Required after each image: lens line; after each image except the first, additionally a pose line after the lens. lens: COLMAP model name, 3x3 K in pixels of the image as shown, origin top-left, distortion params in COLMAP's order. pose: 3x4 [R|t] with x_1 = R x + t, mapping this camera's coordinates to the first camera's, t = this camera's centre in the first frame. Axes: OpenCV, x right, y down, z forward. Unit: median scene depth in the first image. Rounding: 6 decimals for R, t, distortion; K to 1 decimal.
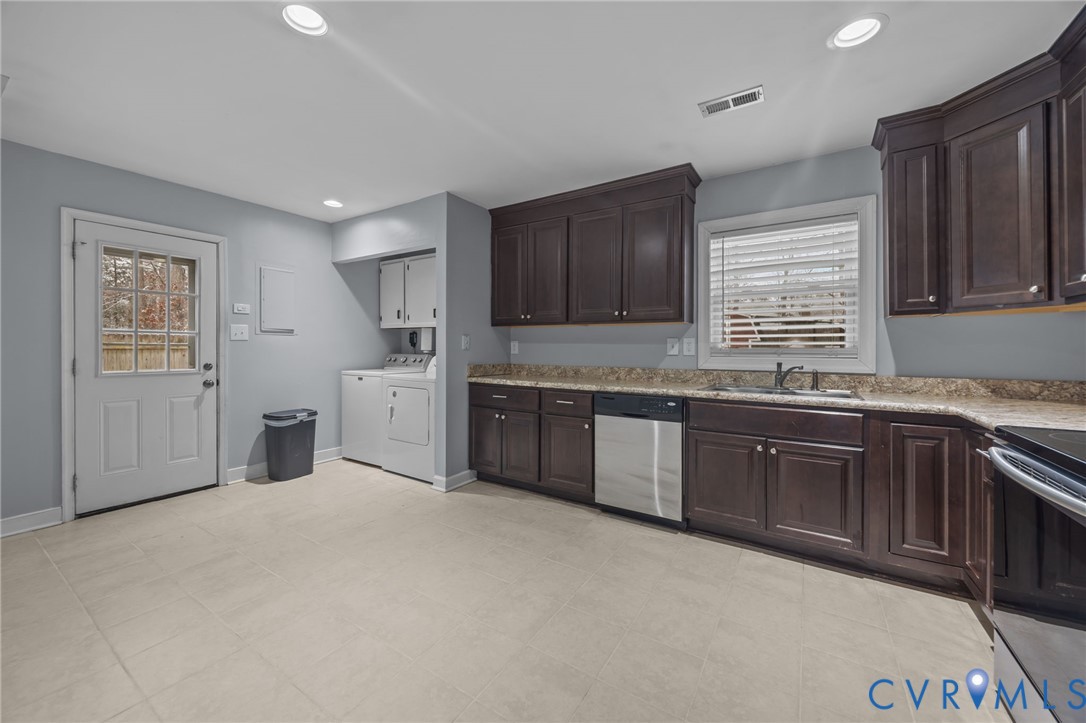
lens RADIAL K [[420.0, 0, 537.3], [0, 420.0, 349.2], [0, 0, 1]] dist [-0.001456, -0.000063]
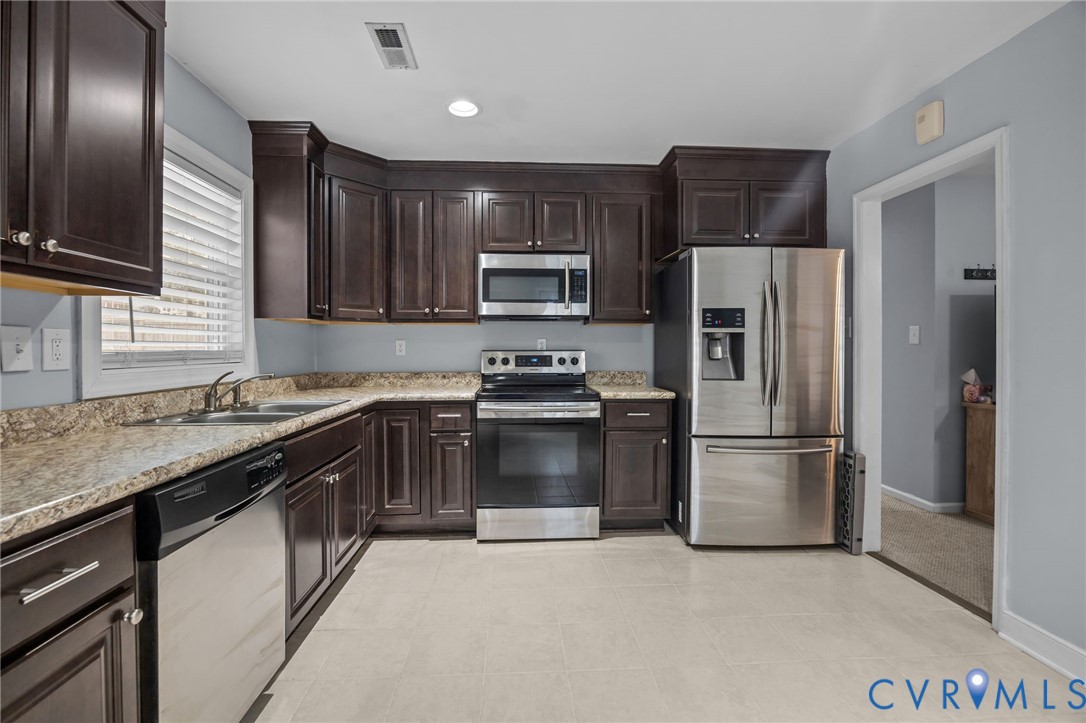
lens RADIAL K [[472.1, 0, 535.4], [0, 472.1, 351.3], [0, 0, 1]] dist [-0.012845, -0.000051]
pose [[-0.589375, -0.005498, 0.807841, -0.295827], [0.003357, 0.999952, 0.009255, -0.006521], [-0.807853, 0.008166, -0.589328, 0.897343]]
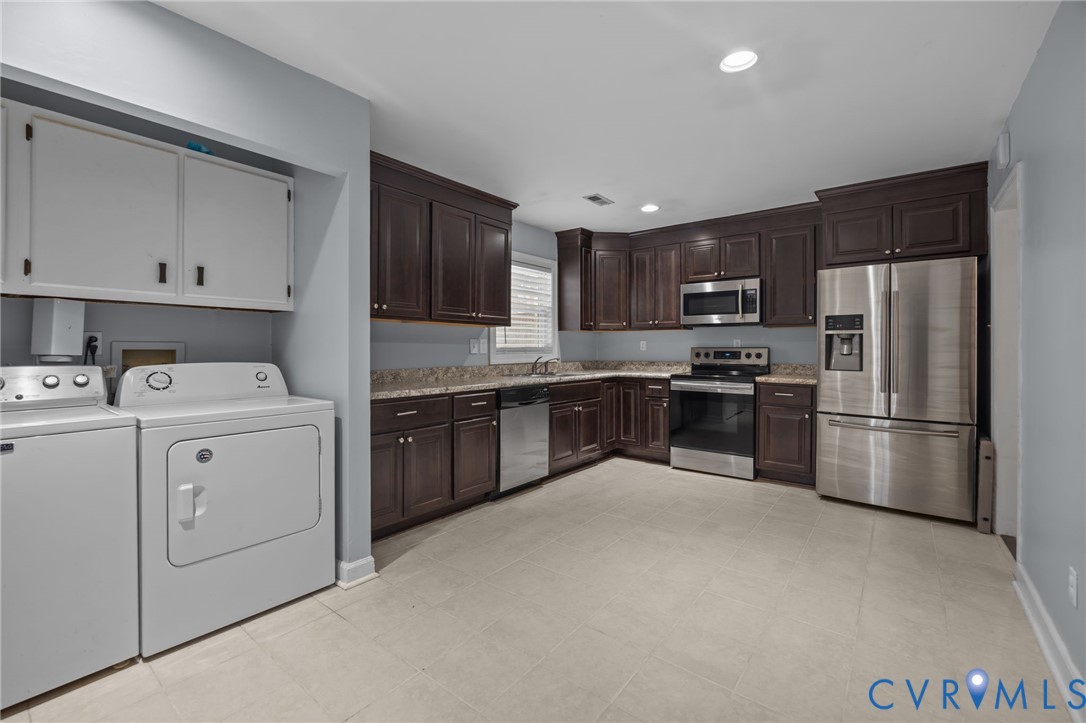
lens RADIAL K [[465.2, 0, 542.7], [0, 465.2, 346.8], [0, 0, 1]] dist [-0.000878, -0.000077]
pose [[0.078942, -0.000979, 0.996879, -0.952088], [0.004710, 0.999989, 0.000609, -0.004902], [-0.996868, 0.004647, 0.078946, 0.735300]]
